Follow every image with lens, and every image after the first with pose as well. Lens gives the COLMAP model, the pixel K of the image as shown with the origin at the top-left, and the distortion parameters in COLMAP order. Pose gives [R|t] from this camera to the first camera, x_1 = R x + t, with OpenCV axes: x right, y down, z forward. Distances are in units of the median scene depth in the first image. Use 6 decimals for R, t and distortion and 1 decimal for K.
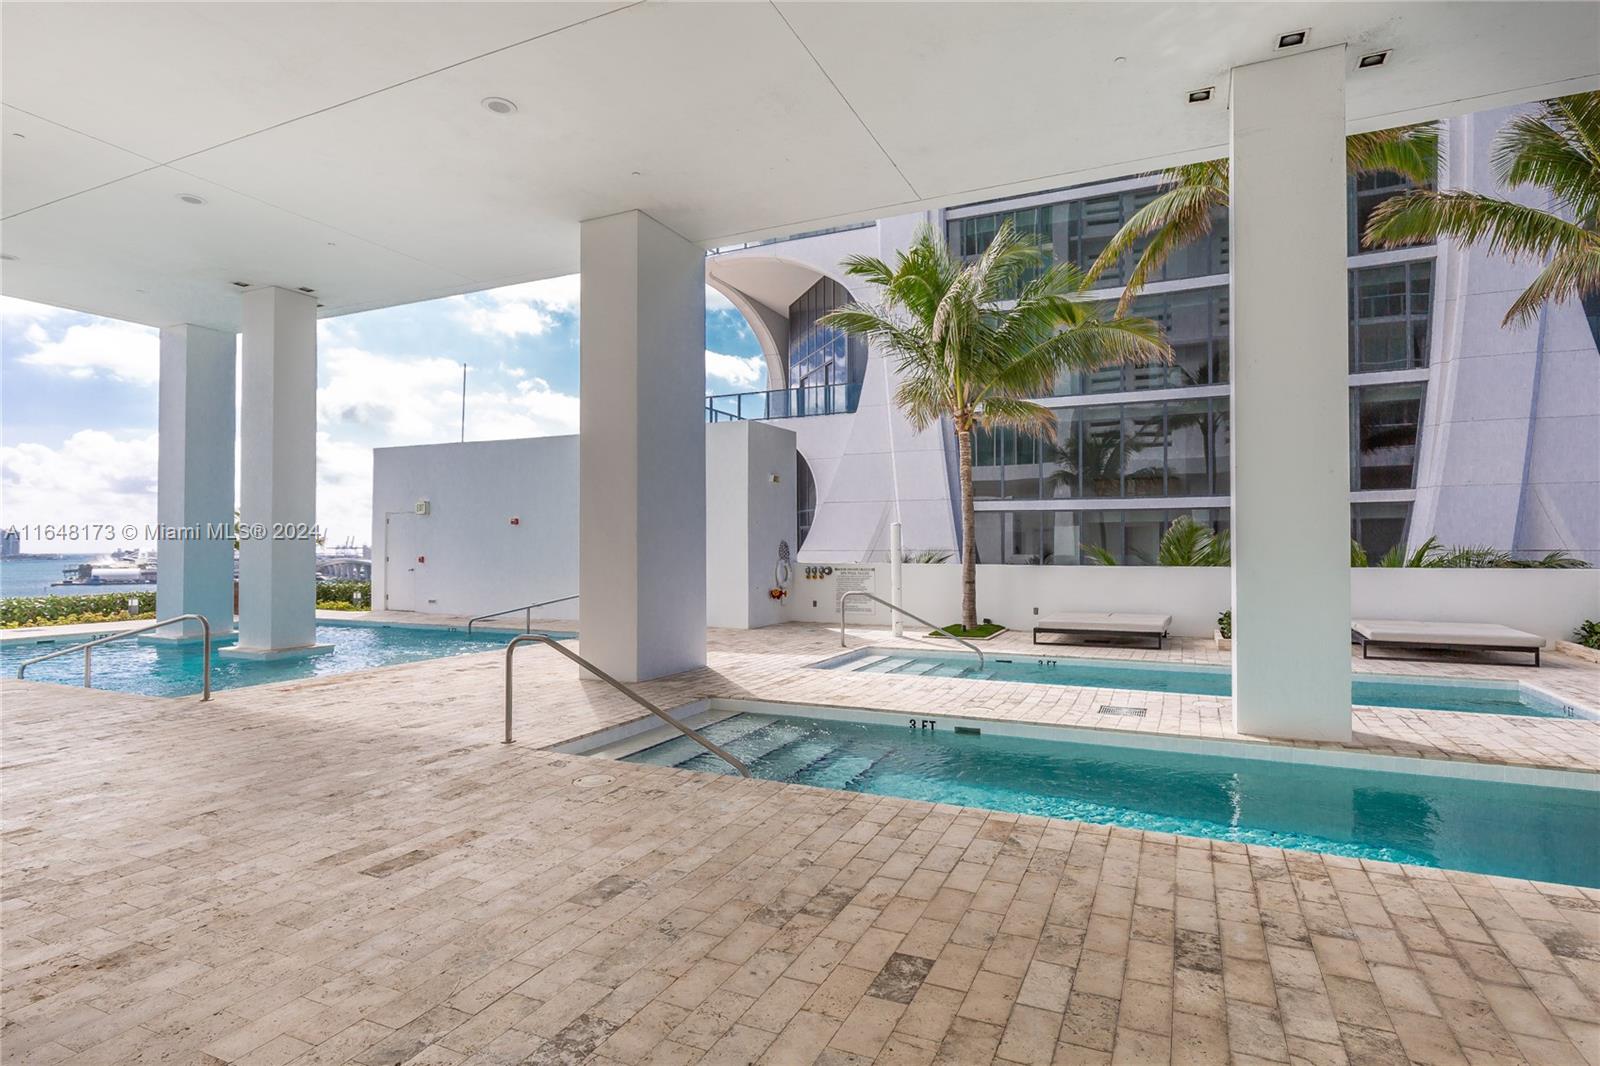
lens RADIAL K [[826.3, 0, 803.0], [0, 826.3, 536.6], [0, 0, 1]] dist [0.005796, 0.001154]
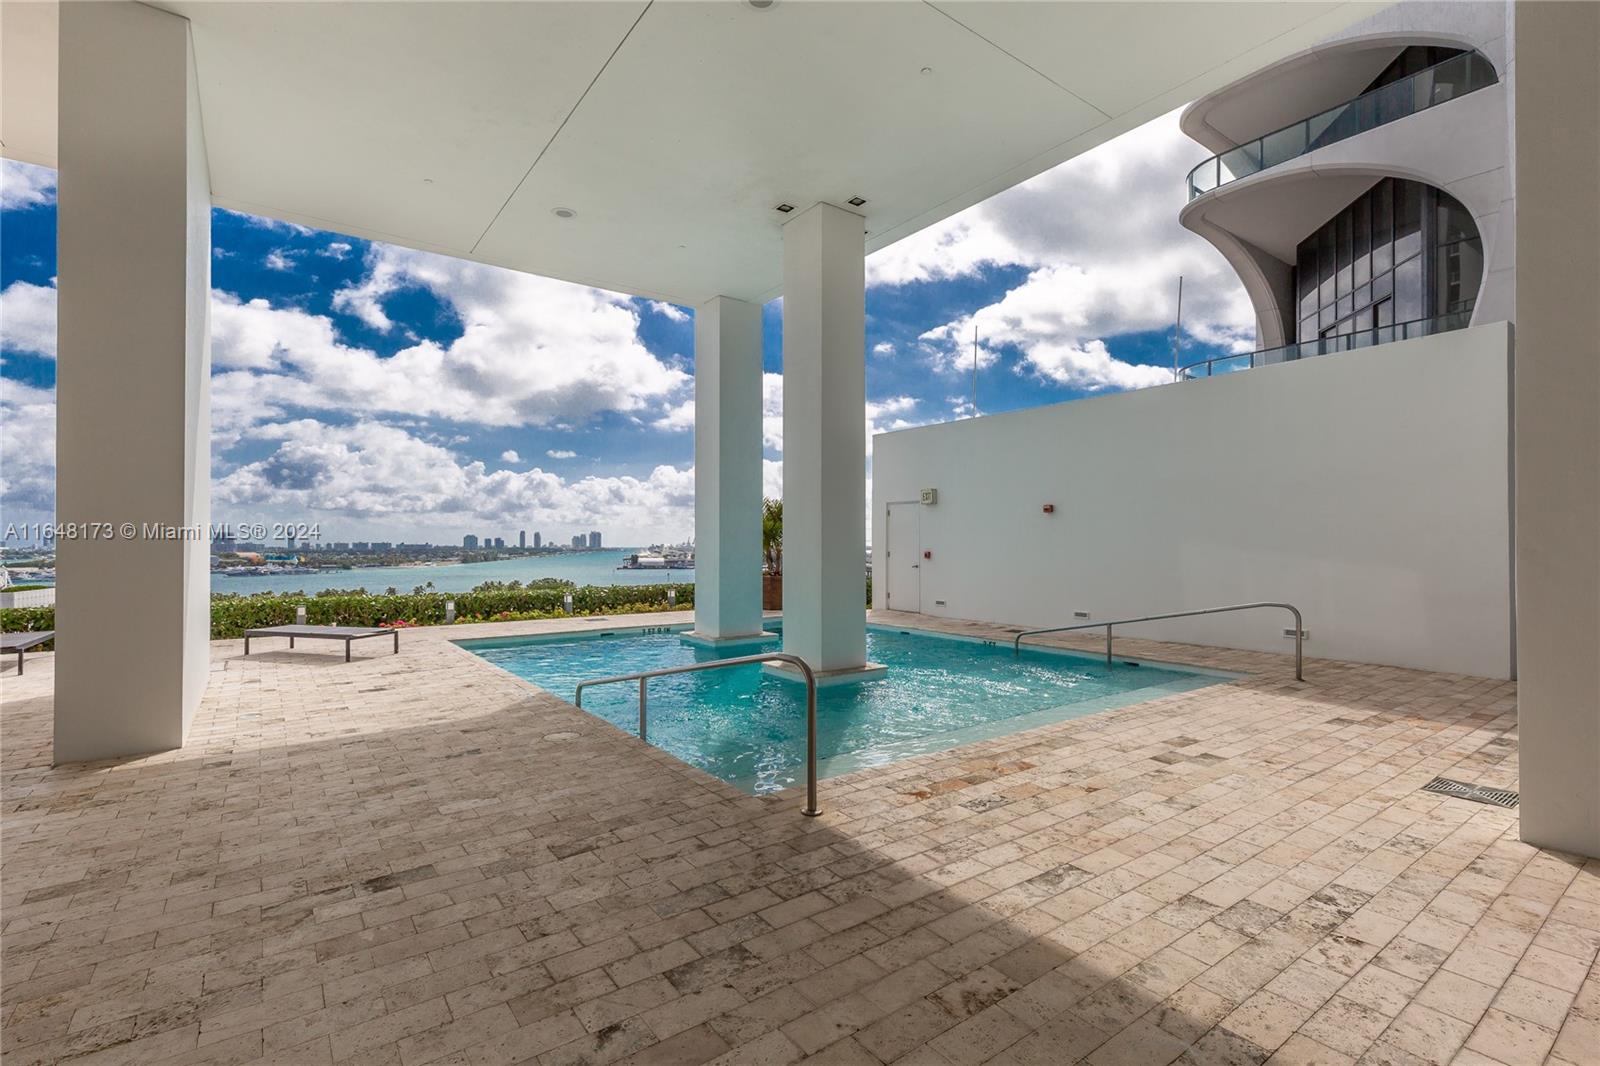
lens RADIAL K [[723.6, 0, 789.2], [0, 723.6, 540.8], [0, 0, 1]] dist [0.003920, -0.000094]
pose [[0.876679, -0.000933, -0.481074, -0.239764], [0.005212, 0.999958, 0.007560, 0.006476], [0.481047, -0.009136, 0.876647, 0.274264]]
